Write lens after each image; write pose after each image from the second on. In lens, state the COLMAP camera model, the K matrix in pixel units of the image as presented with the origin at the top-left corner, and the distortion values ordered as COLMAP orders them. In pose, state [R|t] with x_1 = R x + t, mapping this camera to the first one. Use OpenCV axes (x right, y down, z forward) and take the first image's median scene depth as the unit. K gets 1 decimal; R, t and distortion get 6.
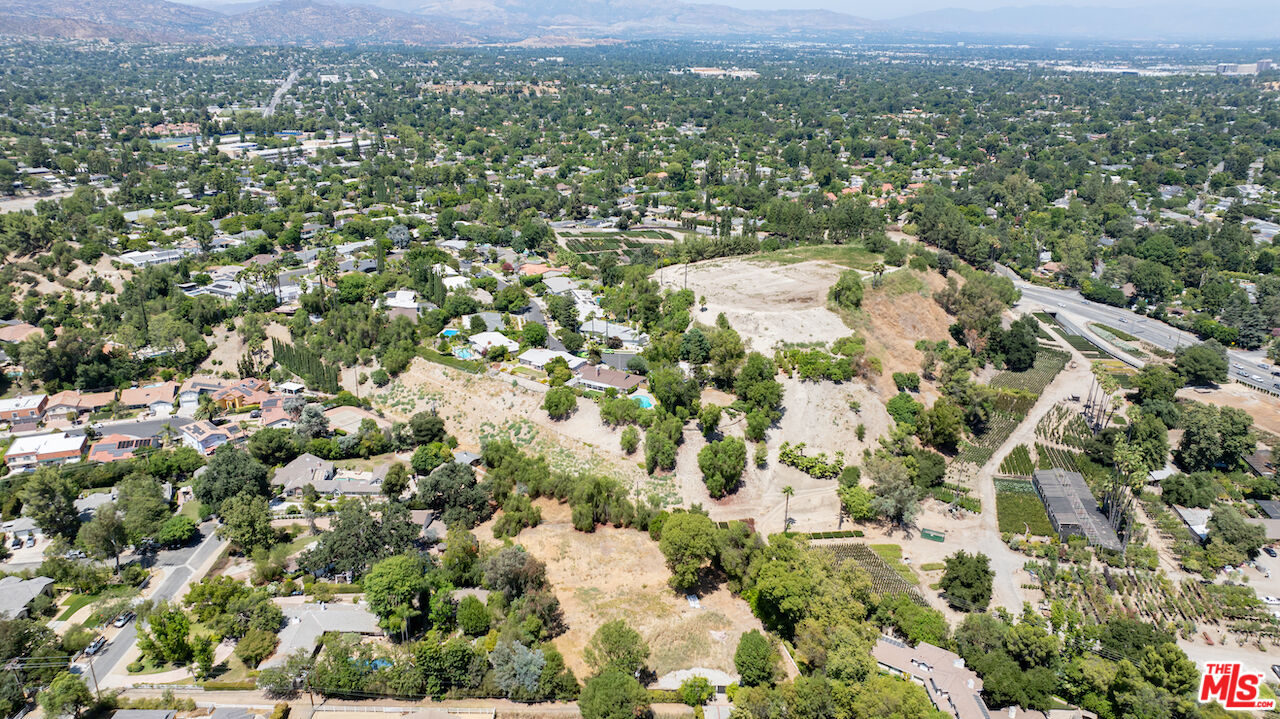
lens RADIAL K [[897.0, 0, 641.6], [0, 897.0, 355.9], [0, 0, 1]] dist [-0.034696, 0.036181]
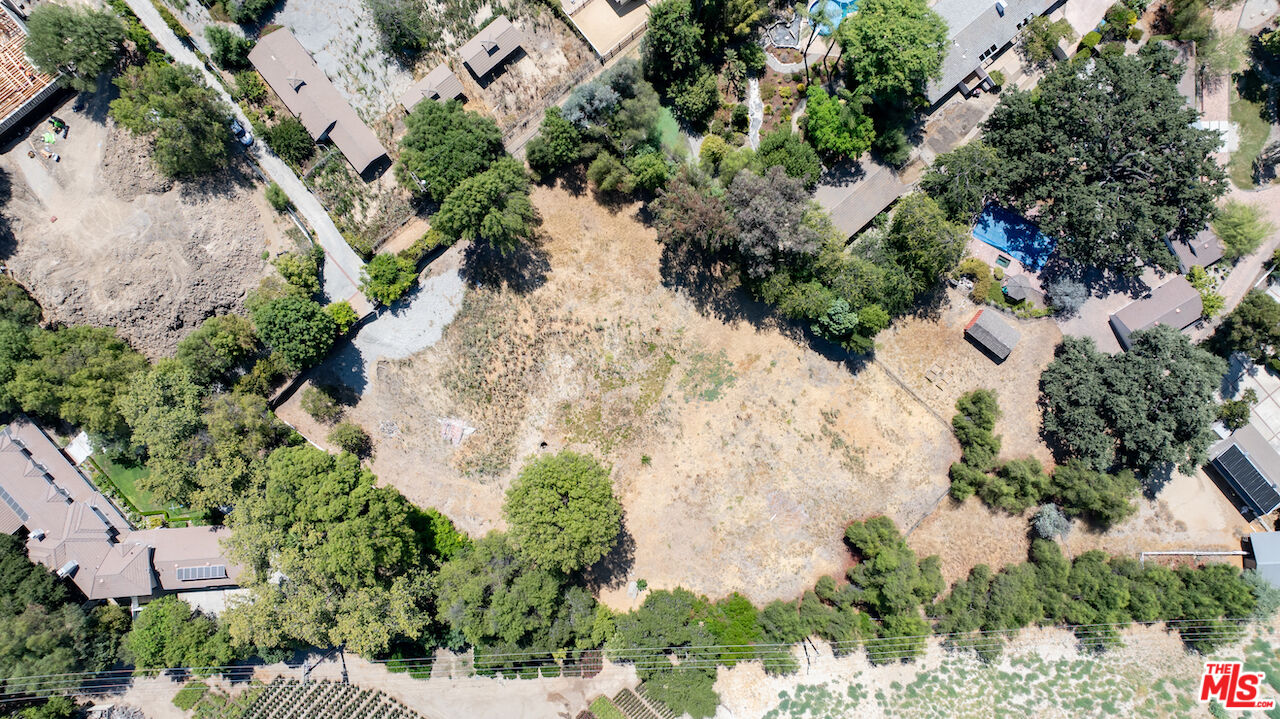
lens RADIAL K [[897.0, 0, 638.7], [0, 897.0, 368.5], [0, 0, 1]] dist [-0.034696, 0.036181]
pose [[-0.766481, 0.642180, -0.010604, -0.019008], [-0.226366, -0.254657, 0.940164, -0.192292], [0.601054, 0.723018, 0.340558, 0.622198]]
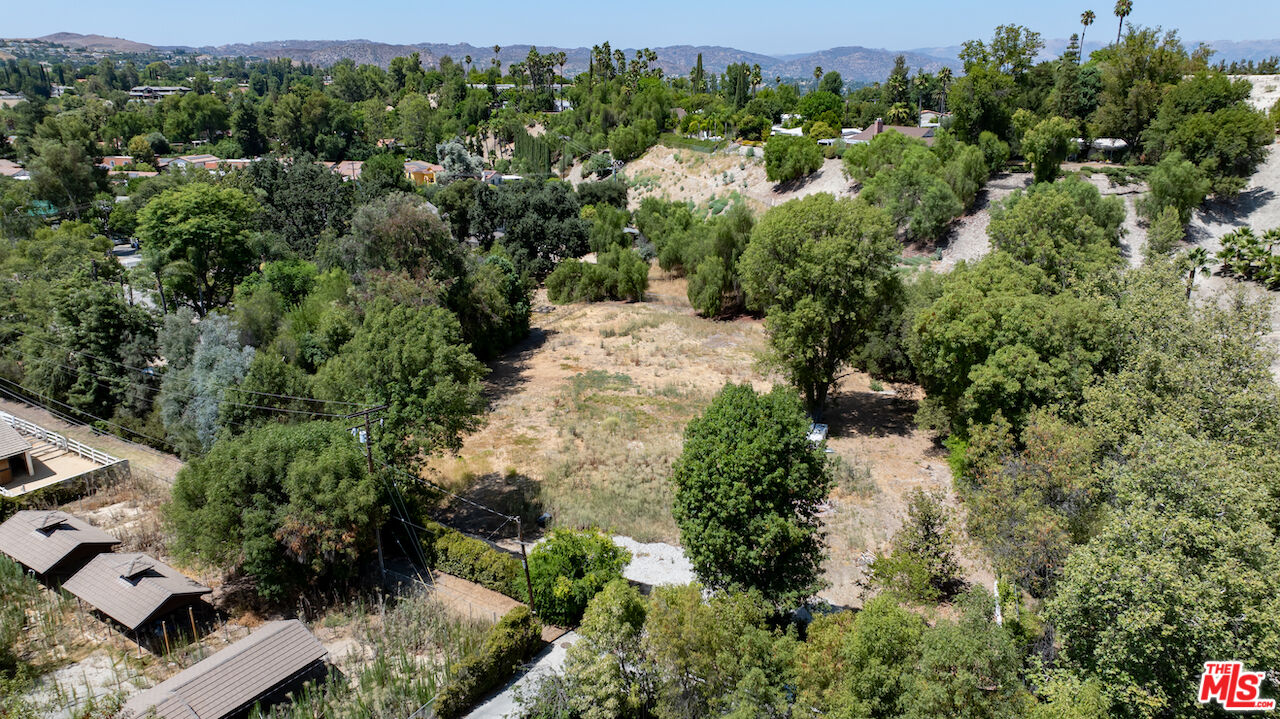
lens RADIAL K [[897.0, 0, 643.7], [0, 897.0, 363.6], [0, 0, 1]] dist [-0.034696, 0.036181]
pose [[0.843817, 0.157279, -0.513065, 0.145017], [-0.181512, 0.983384, 0.002927, 0.201272], [0.505001, 0.090658, 0.858344, 0.503623]]
